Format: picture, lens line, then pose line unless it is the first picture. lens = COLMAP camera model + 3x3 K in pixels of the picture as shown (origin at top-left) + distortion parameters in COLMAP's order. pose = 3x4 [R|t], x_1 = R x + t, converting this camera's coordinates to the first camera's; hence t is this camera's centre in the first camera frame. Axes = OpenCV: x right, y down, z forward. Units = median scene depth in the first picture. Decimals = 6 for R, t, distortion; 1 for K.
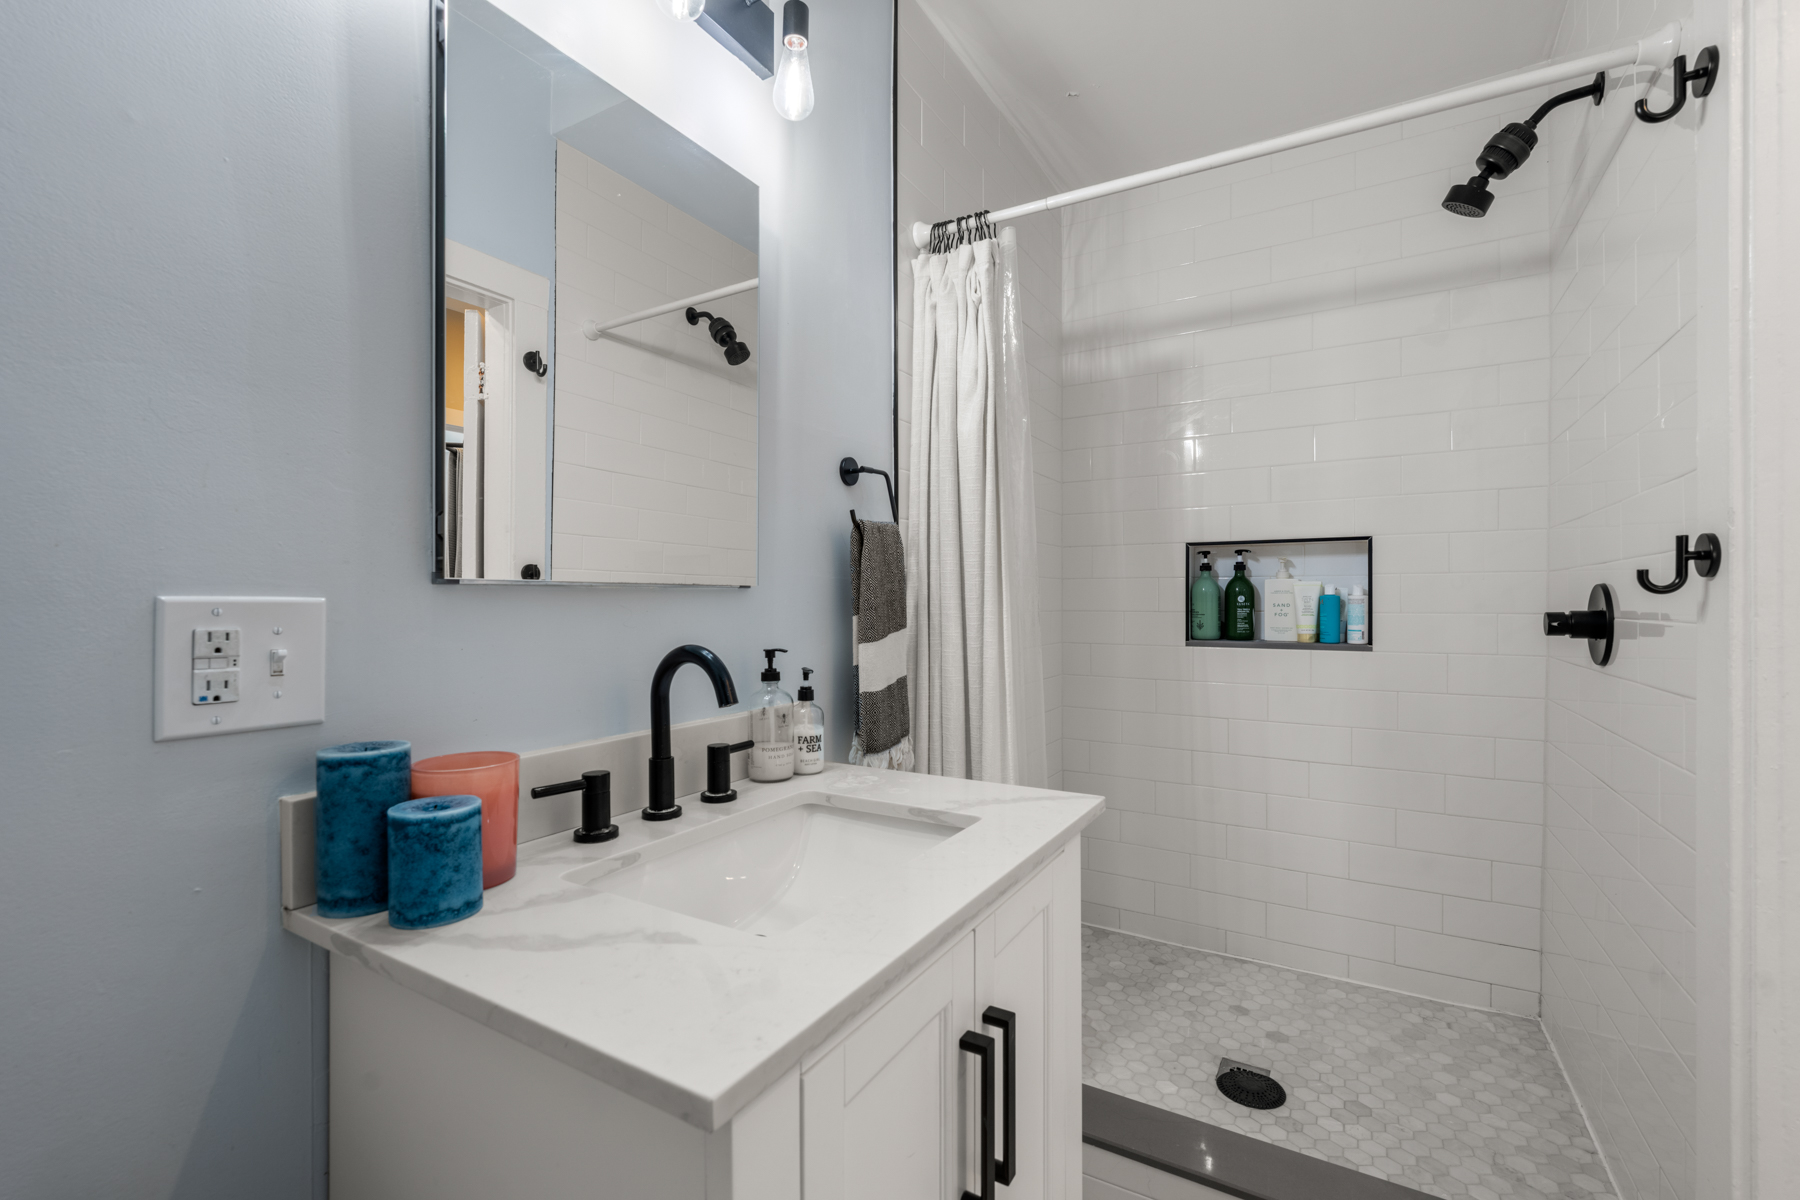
lens RADIAL K [[765.8, 0, 902.5], [0, 765.8, 590.7], [0, 0, 1]] dist [0.000248, -0.000410]
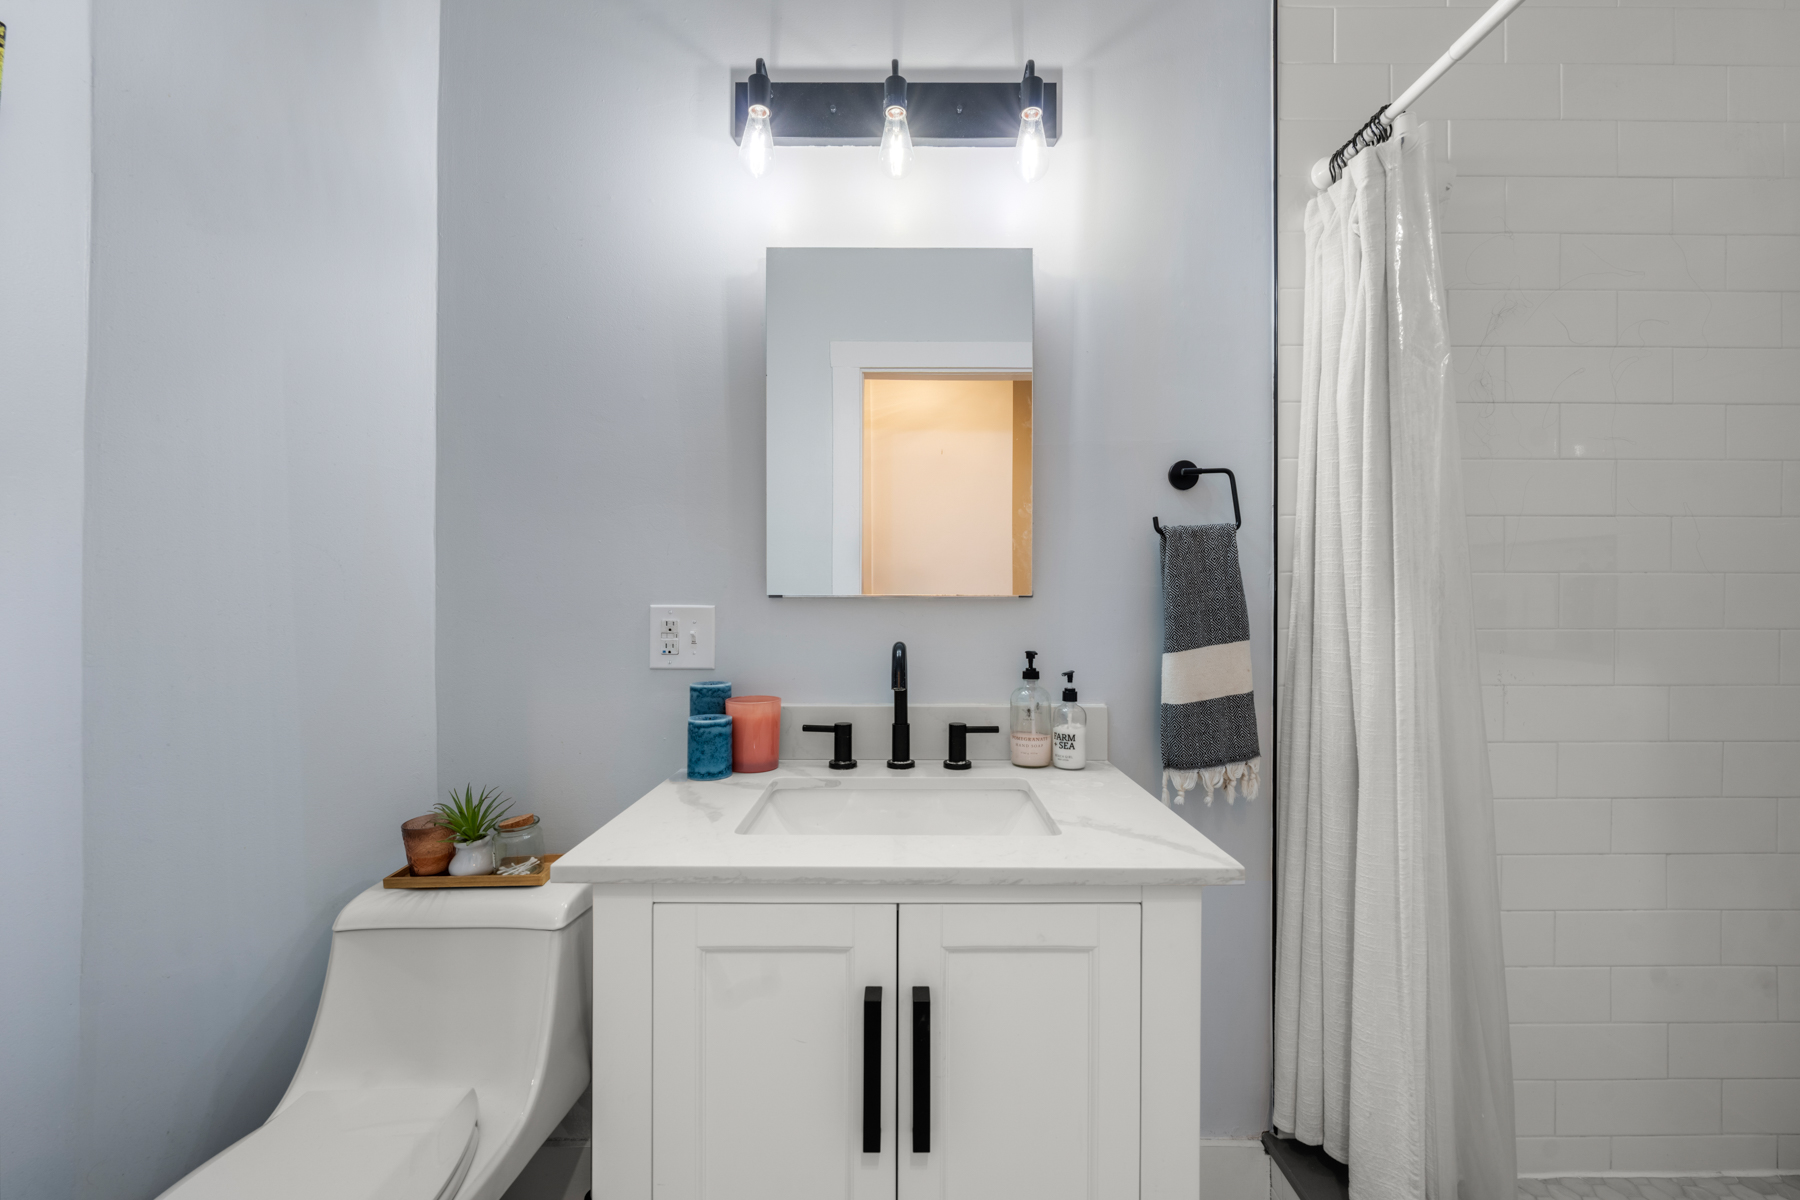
lens RADIAL K [[678.0, 0, 900.9], [0, 678.0, 600.2], [0, 0, 1]] dist [-0.021489, -0.000098]
pose [[0.516952, -0.000454, -0.856014, 0.655670], [0.006907, 0.999970, 0.003641, -0.005234], [0.855986, -0.007794, 0.516940, 0.348057]]
